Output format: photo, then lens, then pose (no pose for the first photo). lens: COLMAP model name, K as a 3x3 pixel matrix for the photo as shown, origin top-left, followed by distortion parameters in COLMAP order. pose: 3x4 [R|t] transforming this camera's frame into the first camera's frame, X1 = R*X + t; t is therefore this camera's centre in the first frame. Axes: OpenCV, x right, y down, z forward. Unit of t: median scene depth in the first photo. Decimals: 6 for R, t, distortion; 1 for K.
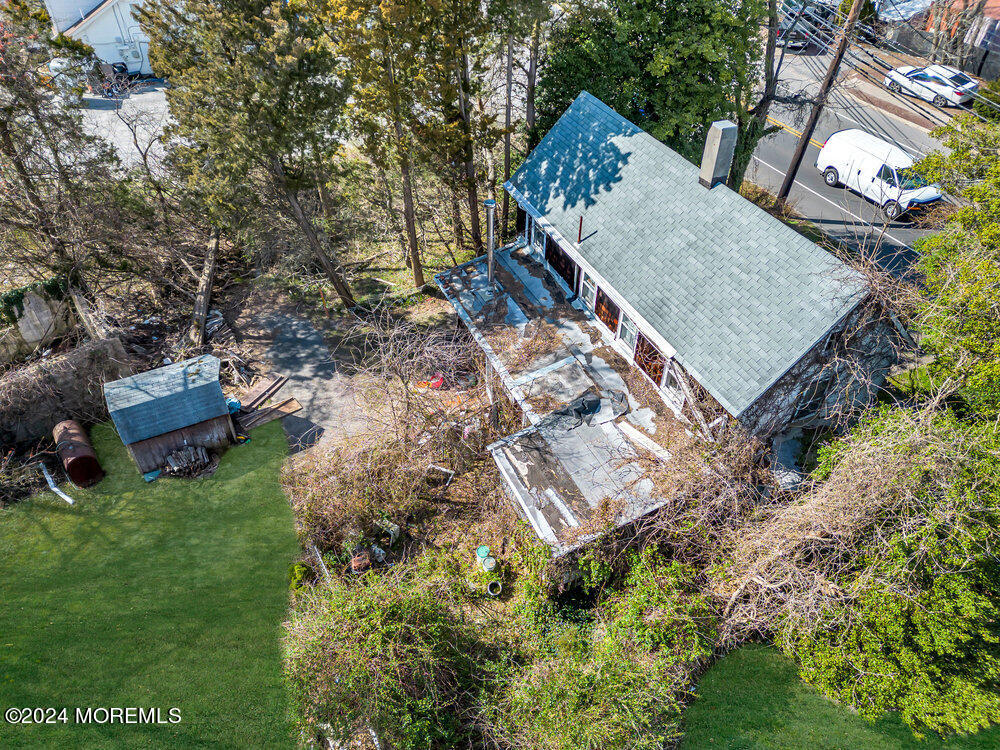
lens RADIAL K [[688.4, 0, 500.0], [0, 688.4, 375.0], [0, 0, 1]] dist [0.037851, -0.004849]
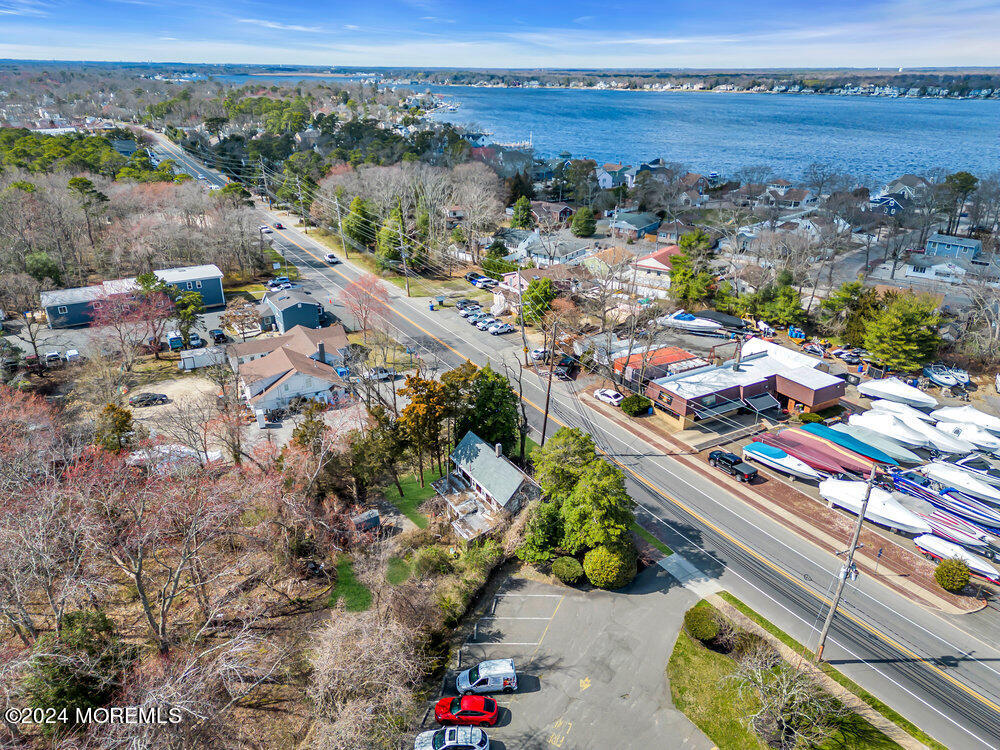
lens RADIAL K [[688.4, 0, 500.0], [0, 688.4, 375.0], [0, 0, 1]] dist [0.037851, -0.004849]
pose [[0.991038, -0.050756, 0.123558, -0.180729], [0.085394, 0.952029, -0.293851, 0.470047], [-0.102716, 0.301769, 0.947832, -3.011573]]
